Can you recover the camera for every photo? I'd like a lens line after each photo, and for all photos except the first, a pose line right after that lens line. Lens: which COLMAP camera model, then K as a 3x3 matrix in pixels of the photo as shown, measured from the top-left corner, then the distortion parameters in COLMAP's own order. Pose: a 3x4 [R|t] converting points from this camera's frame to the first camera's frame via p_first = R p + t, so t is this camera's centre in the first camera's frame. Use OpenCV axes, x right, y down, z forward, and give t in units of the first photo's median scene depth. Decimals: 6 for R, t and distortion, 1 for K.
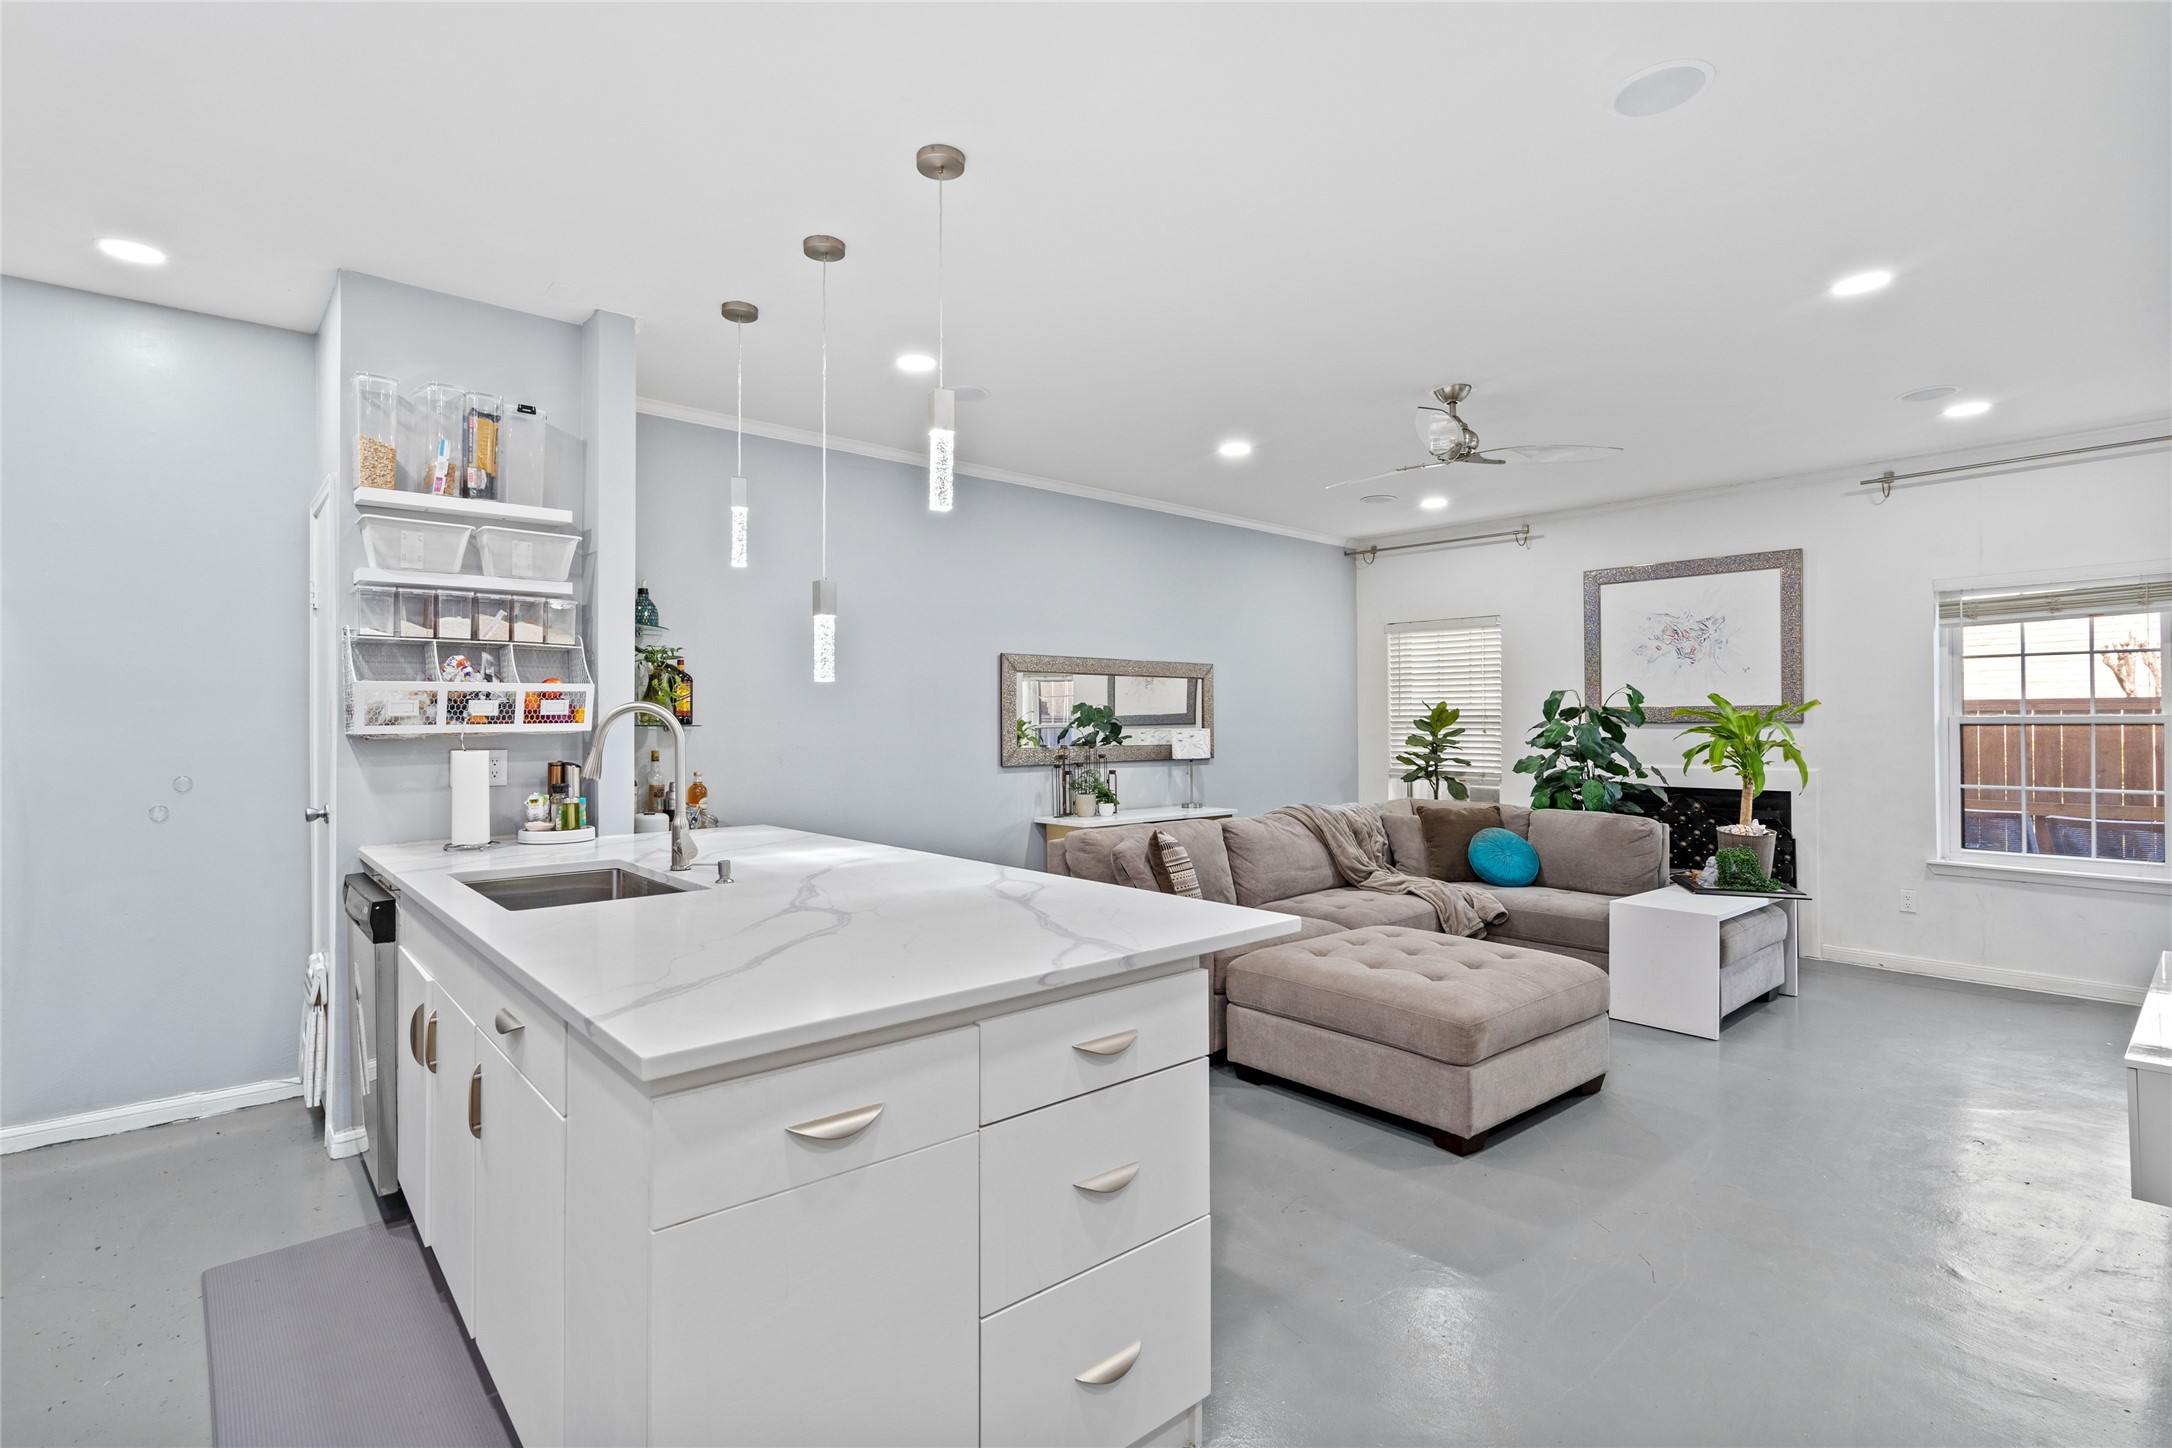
lens RADIAL K [[997.8, 0, 1073.5], [0, 997.8, 708.5], [0, 0, 1]] dist [-0.003923, 0.002140]
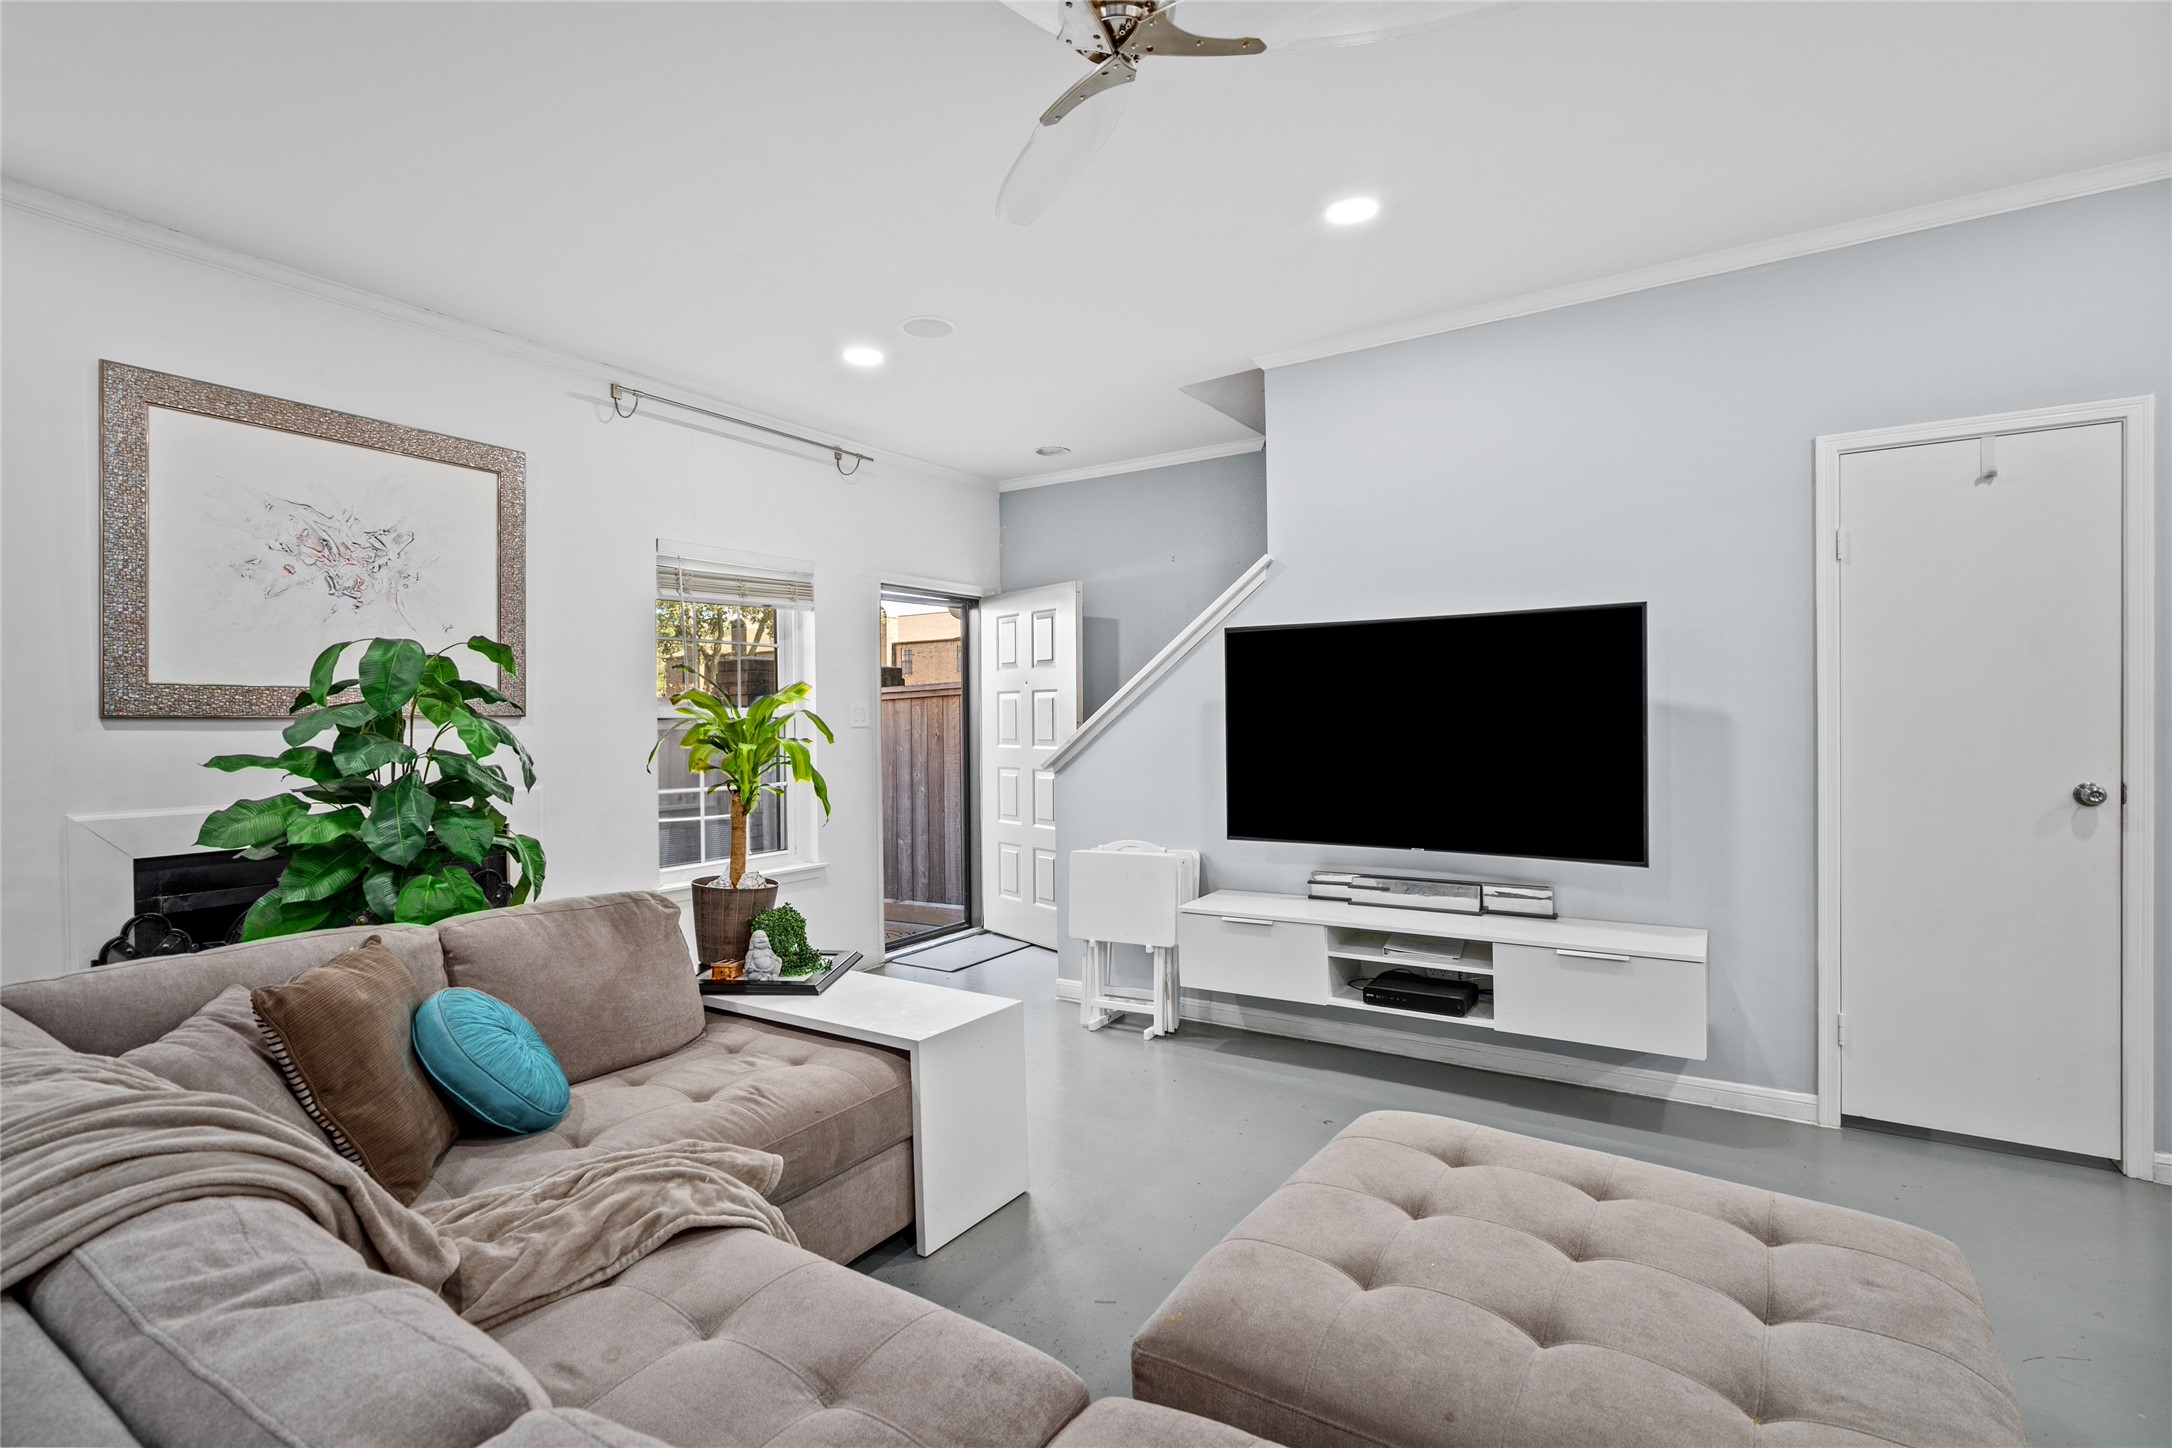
lens RADIAL K [[997.8, 0, 1059.7], [0, 997.8, 716.7], [0, 0, 1]] dist [-0.003923, 0.002140]
pose [[-0.274386, 0.006921, 0.961595, 0.004154], [-0.001724, 0.999969, -0.007689, 0.021602], [-0.961618, -0.003768, -0.274365, 1.004721]]
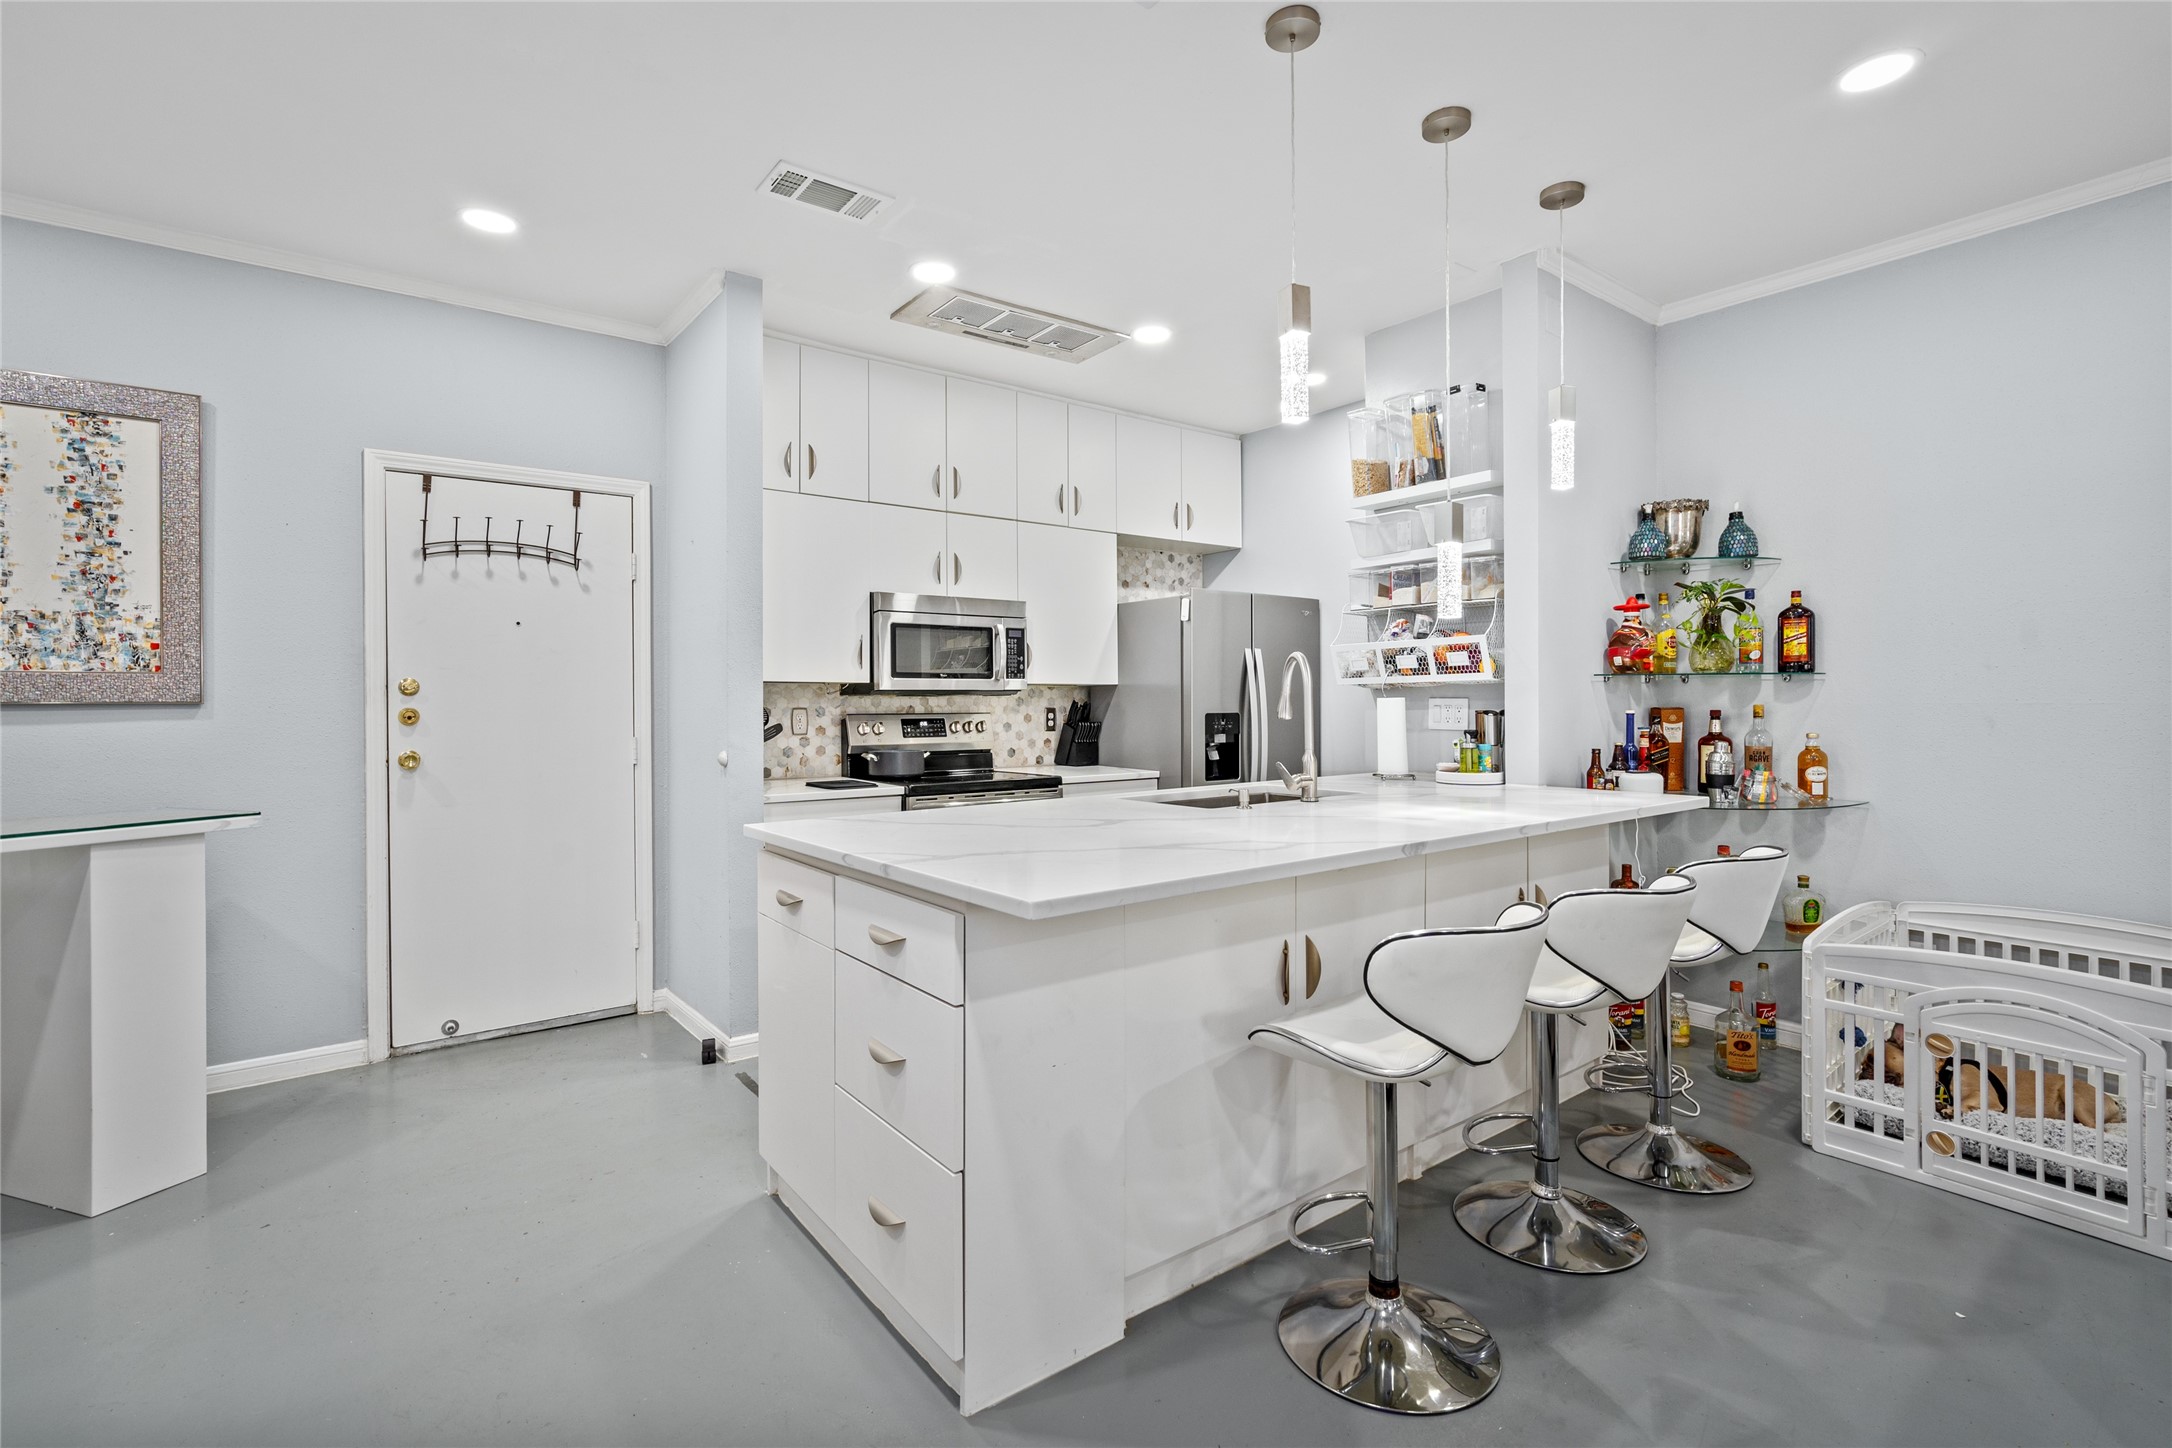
lens RADIAL K [[997.8, 0, 1077.1], [0, 997.8, 704.9], [0, 0, 1]] dist [-0.003923, 0.002140]
pose [[-0.055690, 0.005528, -0.998433, 0.399579], [0.021615, 0.999757, 0.004330, 0.024202], [0.998214, -0.021340, -0.055796, 0.442331]]
